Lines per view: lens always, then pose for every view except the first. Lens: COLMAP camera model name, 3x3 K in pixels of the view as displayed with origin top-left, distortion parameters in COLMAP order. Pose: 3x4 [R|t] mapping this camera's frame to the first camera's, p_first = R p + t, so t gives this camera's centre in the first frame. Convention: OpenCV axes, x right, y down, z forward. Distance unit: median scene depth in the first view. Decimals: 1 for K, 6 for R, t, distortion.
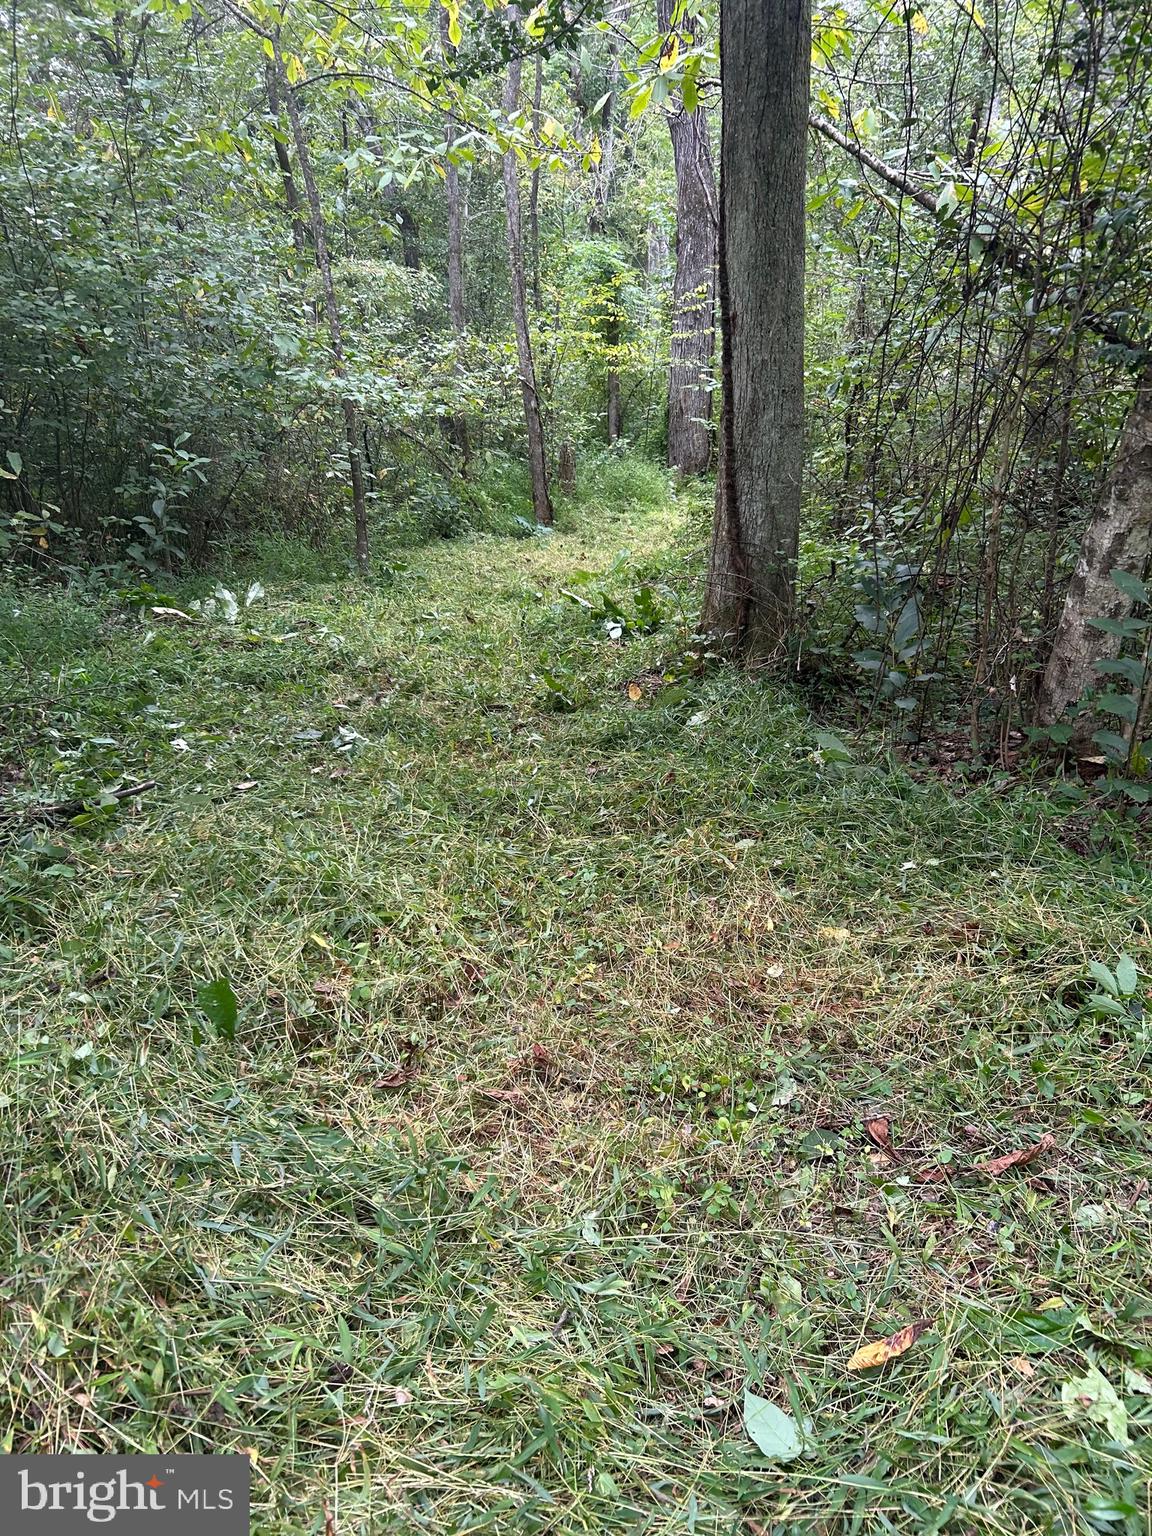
lens RADIAL K [[1173.7, 0, 566.6], [0, 1173.7, 772.3], [0, 0, 1]] dist [0.037299, -0.005936]
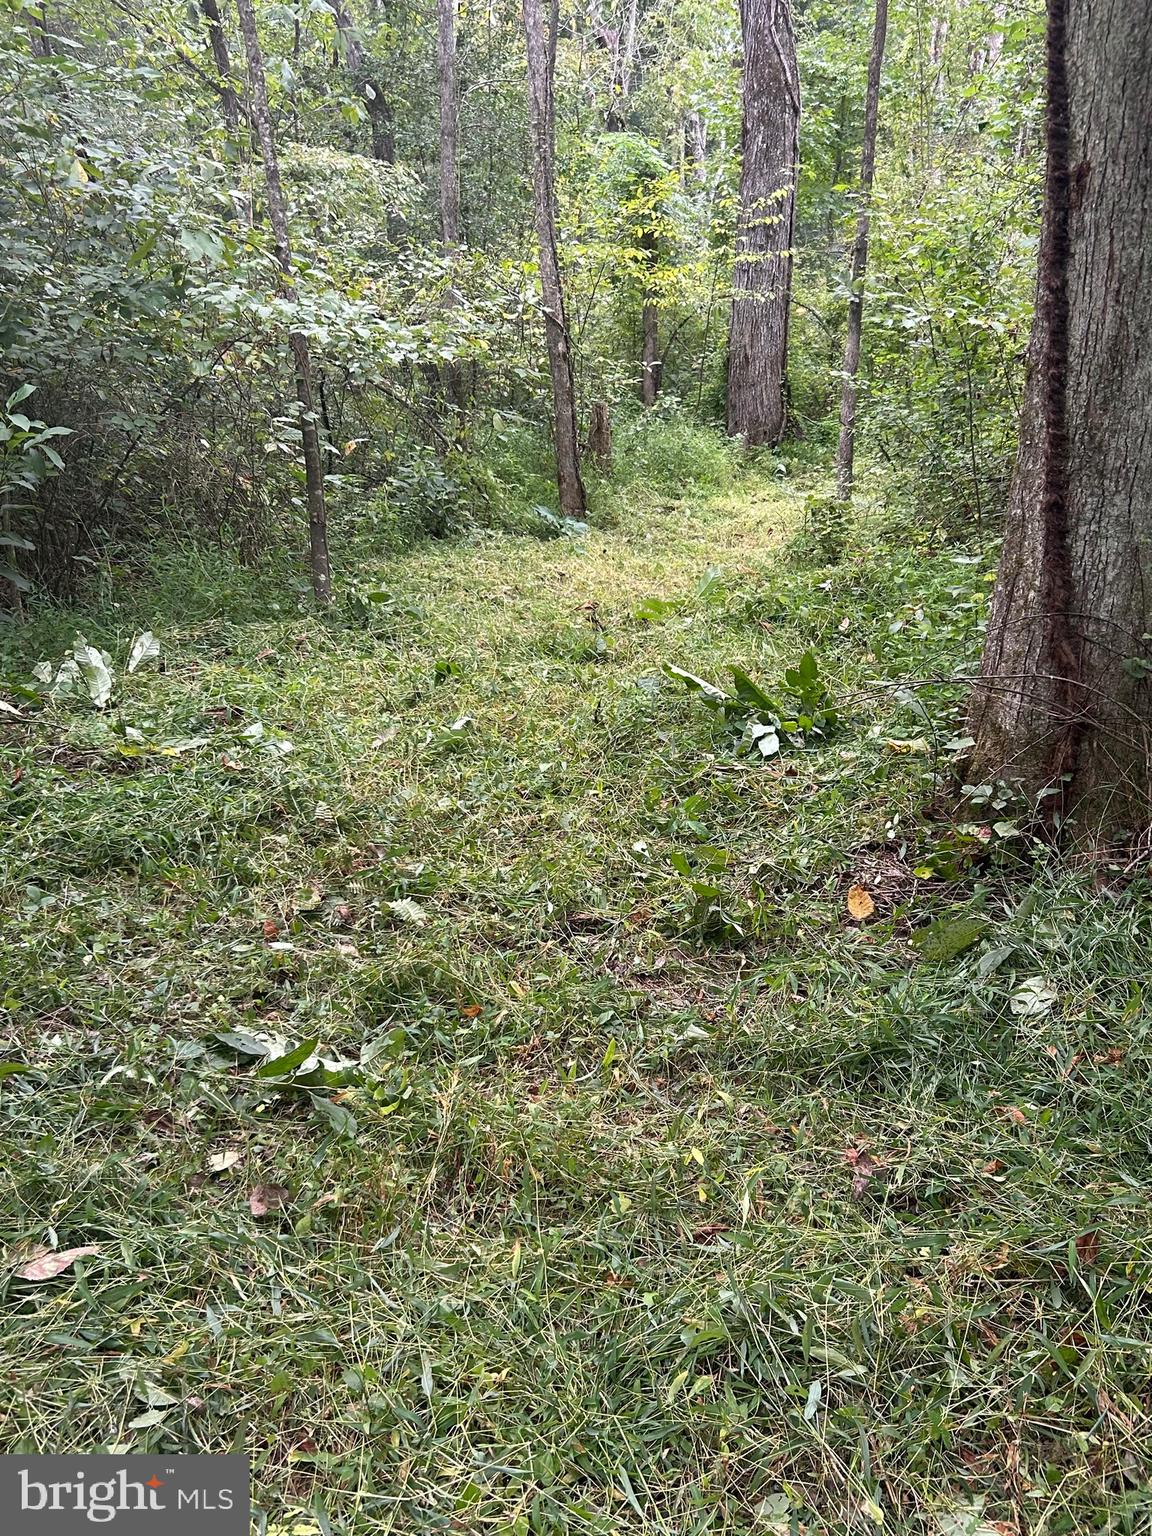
lens RADIAL K [[1394.7, 0, 584.7], [0, 1394.7, 764.6], [0, 0, 1]] dist [0.056305, -0.025774]
pose [[0.999721, 0.005799, 0.022886, -0.038824], [-0.005447, 0.999867, -0.015401, -0.060140], [-0.022972, 0.015272, 0.999619, 0.198079]]
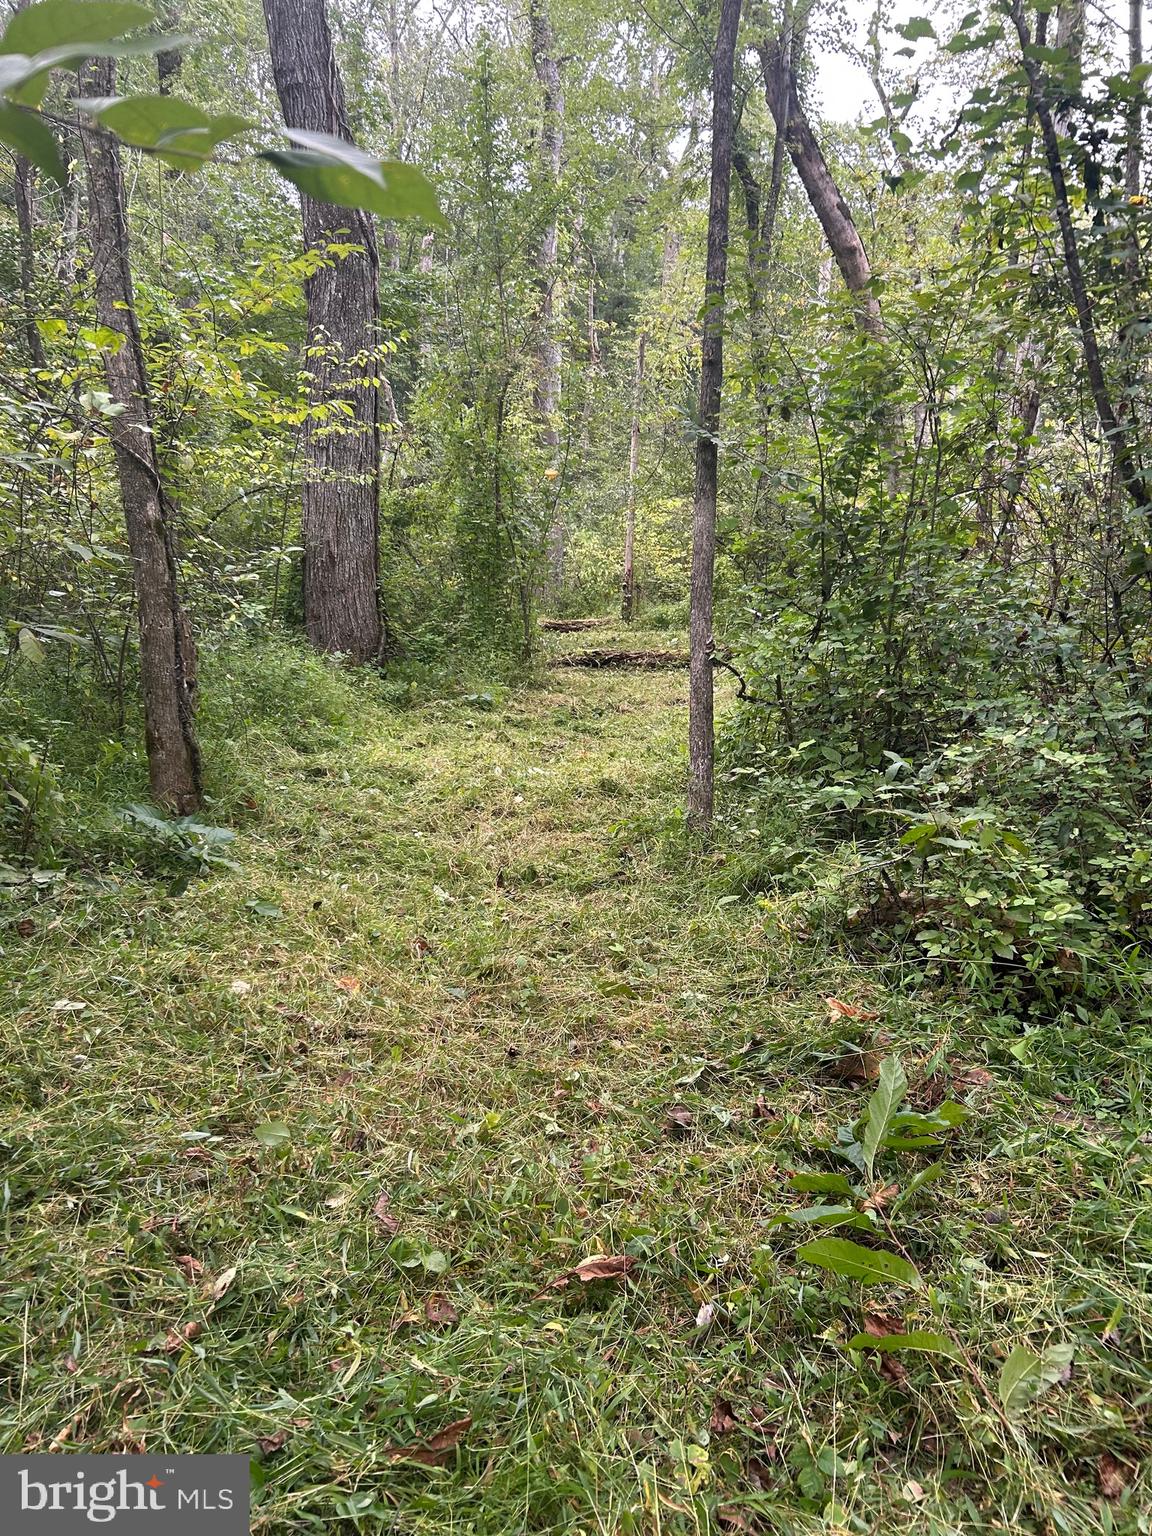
lens RADIAL K [[1173.7, 0, 571.8], [0, 1173.7, 768.8], [0, 0, 1]] dist [0.037299, -0.005936]
pose [[0.894354, -0.049600, 0.444602, -0.098415], [0.111715, 0.987110, -0.114601, -0.206112], [-0.433187, 0.152163, 0.888367, 0.740167]]
